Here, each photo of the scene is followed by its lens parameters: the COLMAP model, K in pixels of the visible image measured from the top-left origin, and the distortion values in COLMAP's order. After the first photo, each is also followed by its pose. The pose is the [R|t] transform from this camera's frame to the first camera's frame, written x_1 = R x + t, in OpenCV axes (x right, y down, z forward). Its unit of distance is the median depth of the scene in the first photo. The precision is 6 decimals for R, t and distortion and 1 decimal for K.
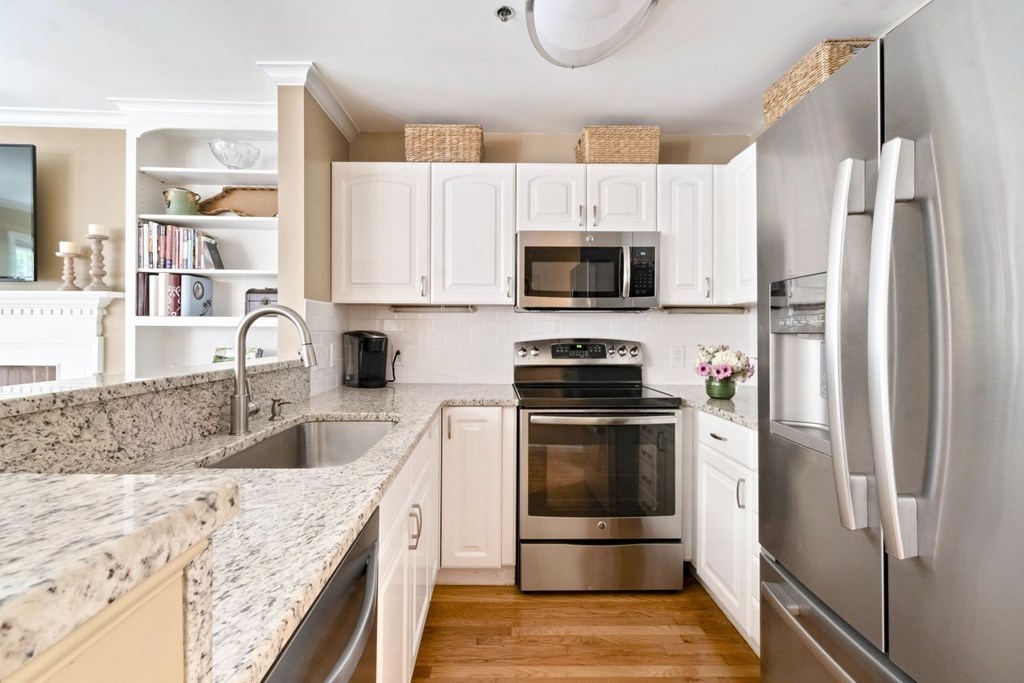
lens RADIAL K [[465.0, 0, 512.2], [0, 465.0, 333.8], [0, 0, 1]] dist [-0.006143, -0.003140]
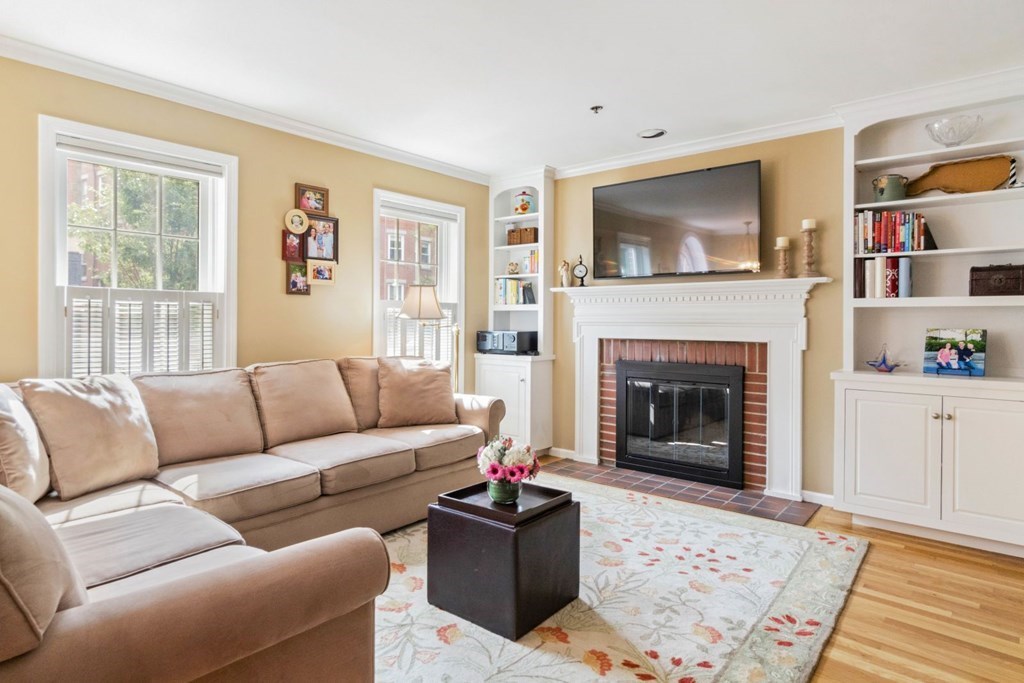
lens RADIAL K [[588.4, 0, 478.3], [0, 588.4, 329.4], [0, 0, 1]] dist [0.007258, -0.001178]
pose [[0.705894, 0.008261, -0.708270, -0.440744], [-0.004893, 0.999965, 0.006787, 0.029522], [0.708301, -0.001325, 0.705909, -0.607224]]
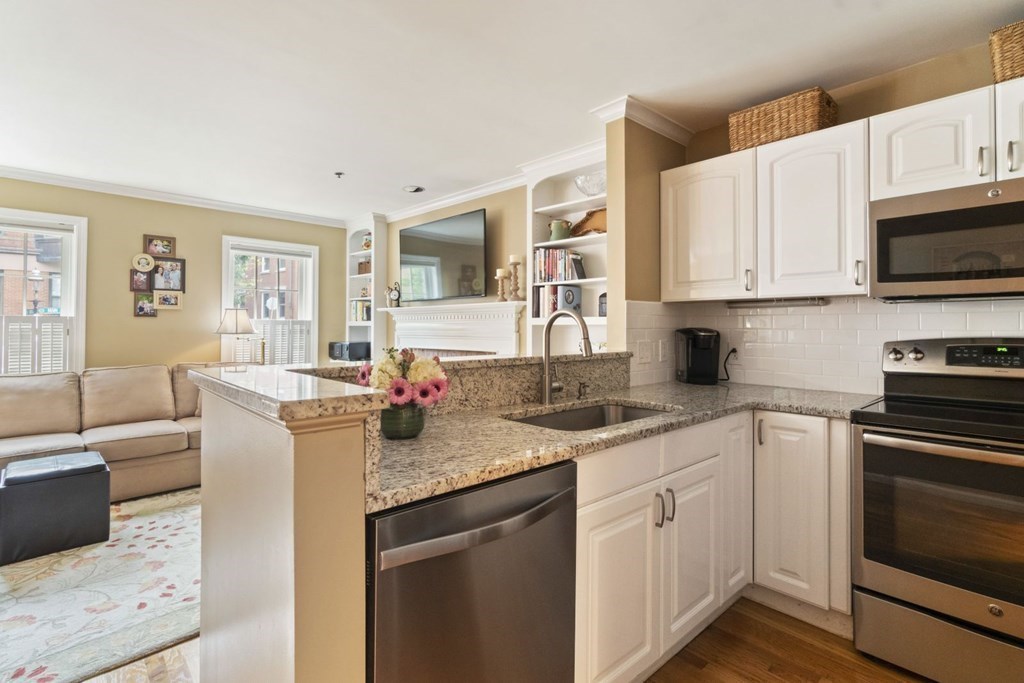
lens RADIAL K [[497.4, 0, 503.5], [0, 497.4, 326.0], [0, 0, 1]] dist [-0.015512, 0.000572]
pose [[0.644009, -0.006972, -0.764987, 0.263285], [-0.001351, 0.999947, -0.010251, 0.001242], [0.765017, 0.007635, 0.643965, -0.022462]]
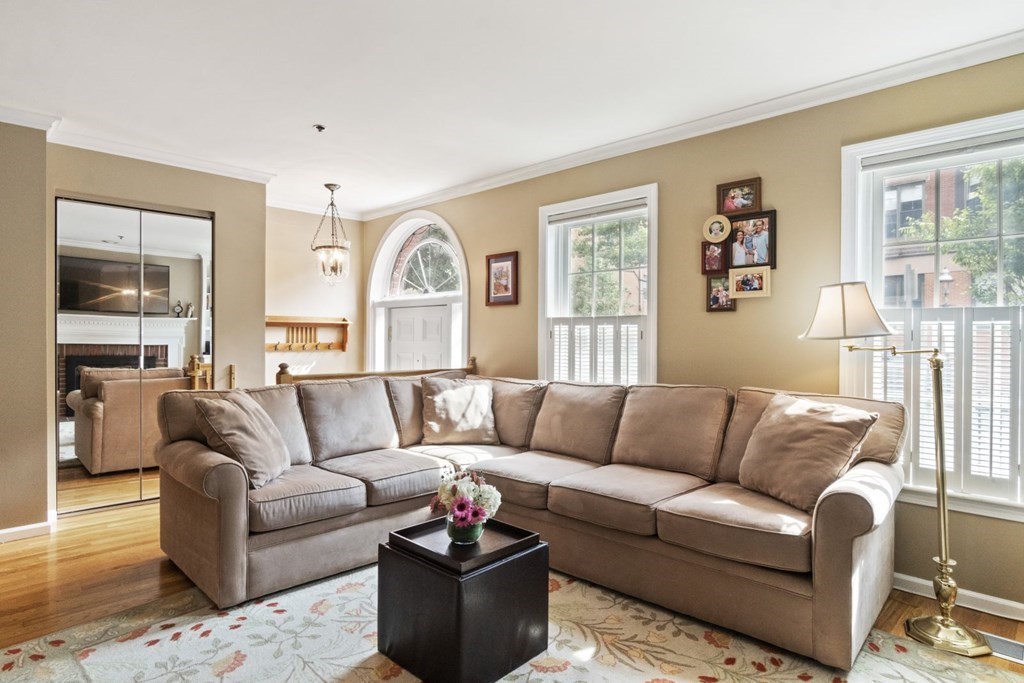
lens RADIAL K [[588.7, 0, 490.6], [0, 588.7, 328.4], [0, 0, 1]] dist [0.032024, 0.000363]
pose [[-0.745408, -0.018229, -0.666360, -0.571223], [-0.011524, 0.999829, -0.014461, 0.015988], [0.666509, -0.003101, -0.745490, 0.769389]]
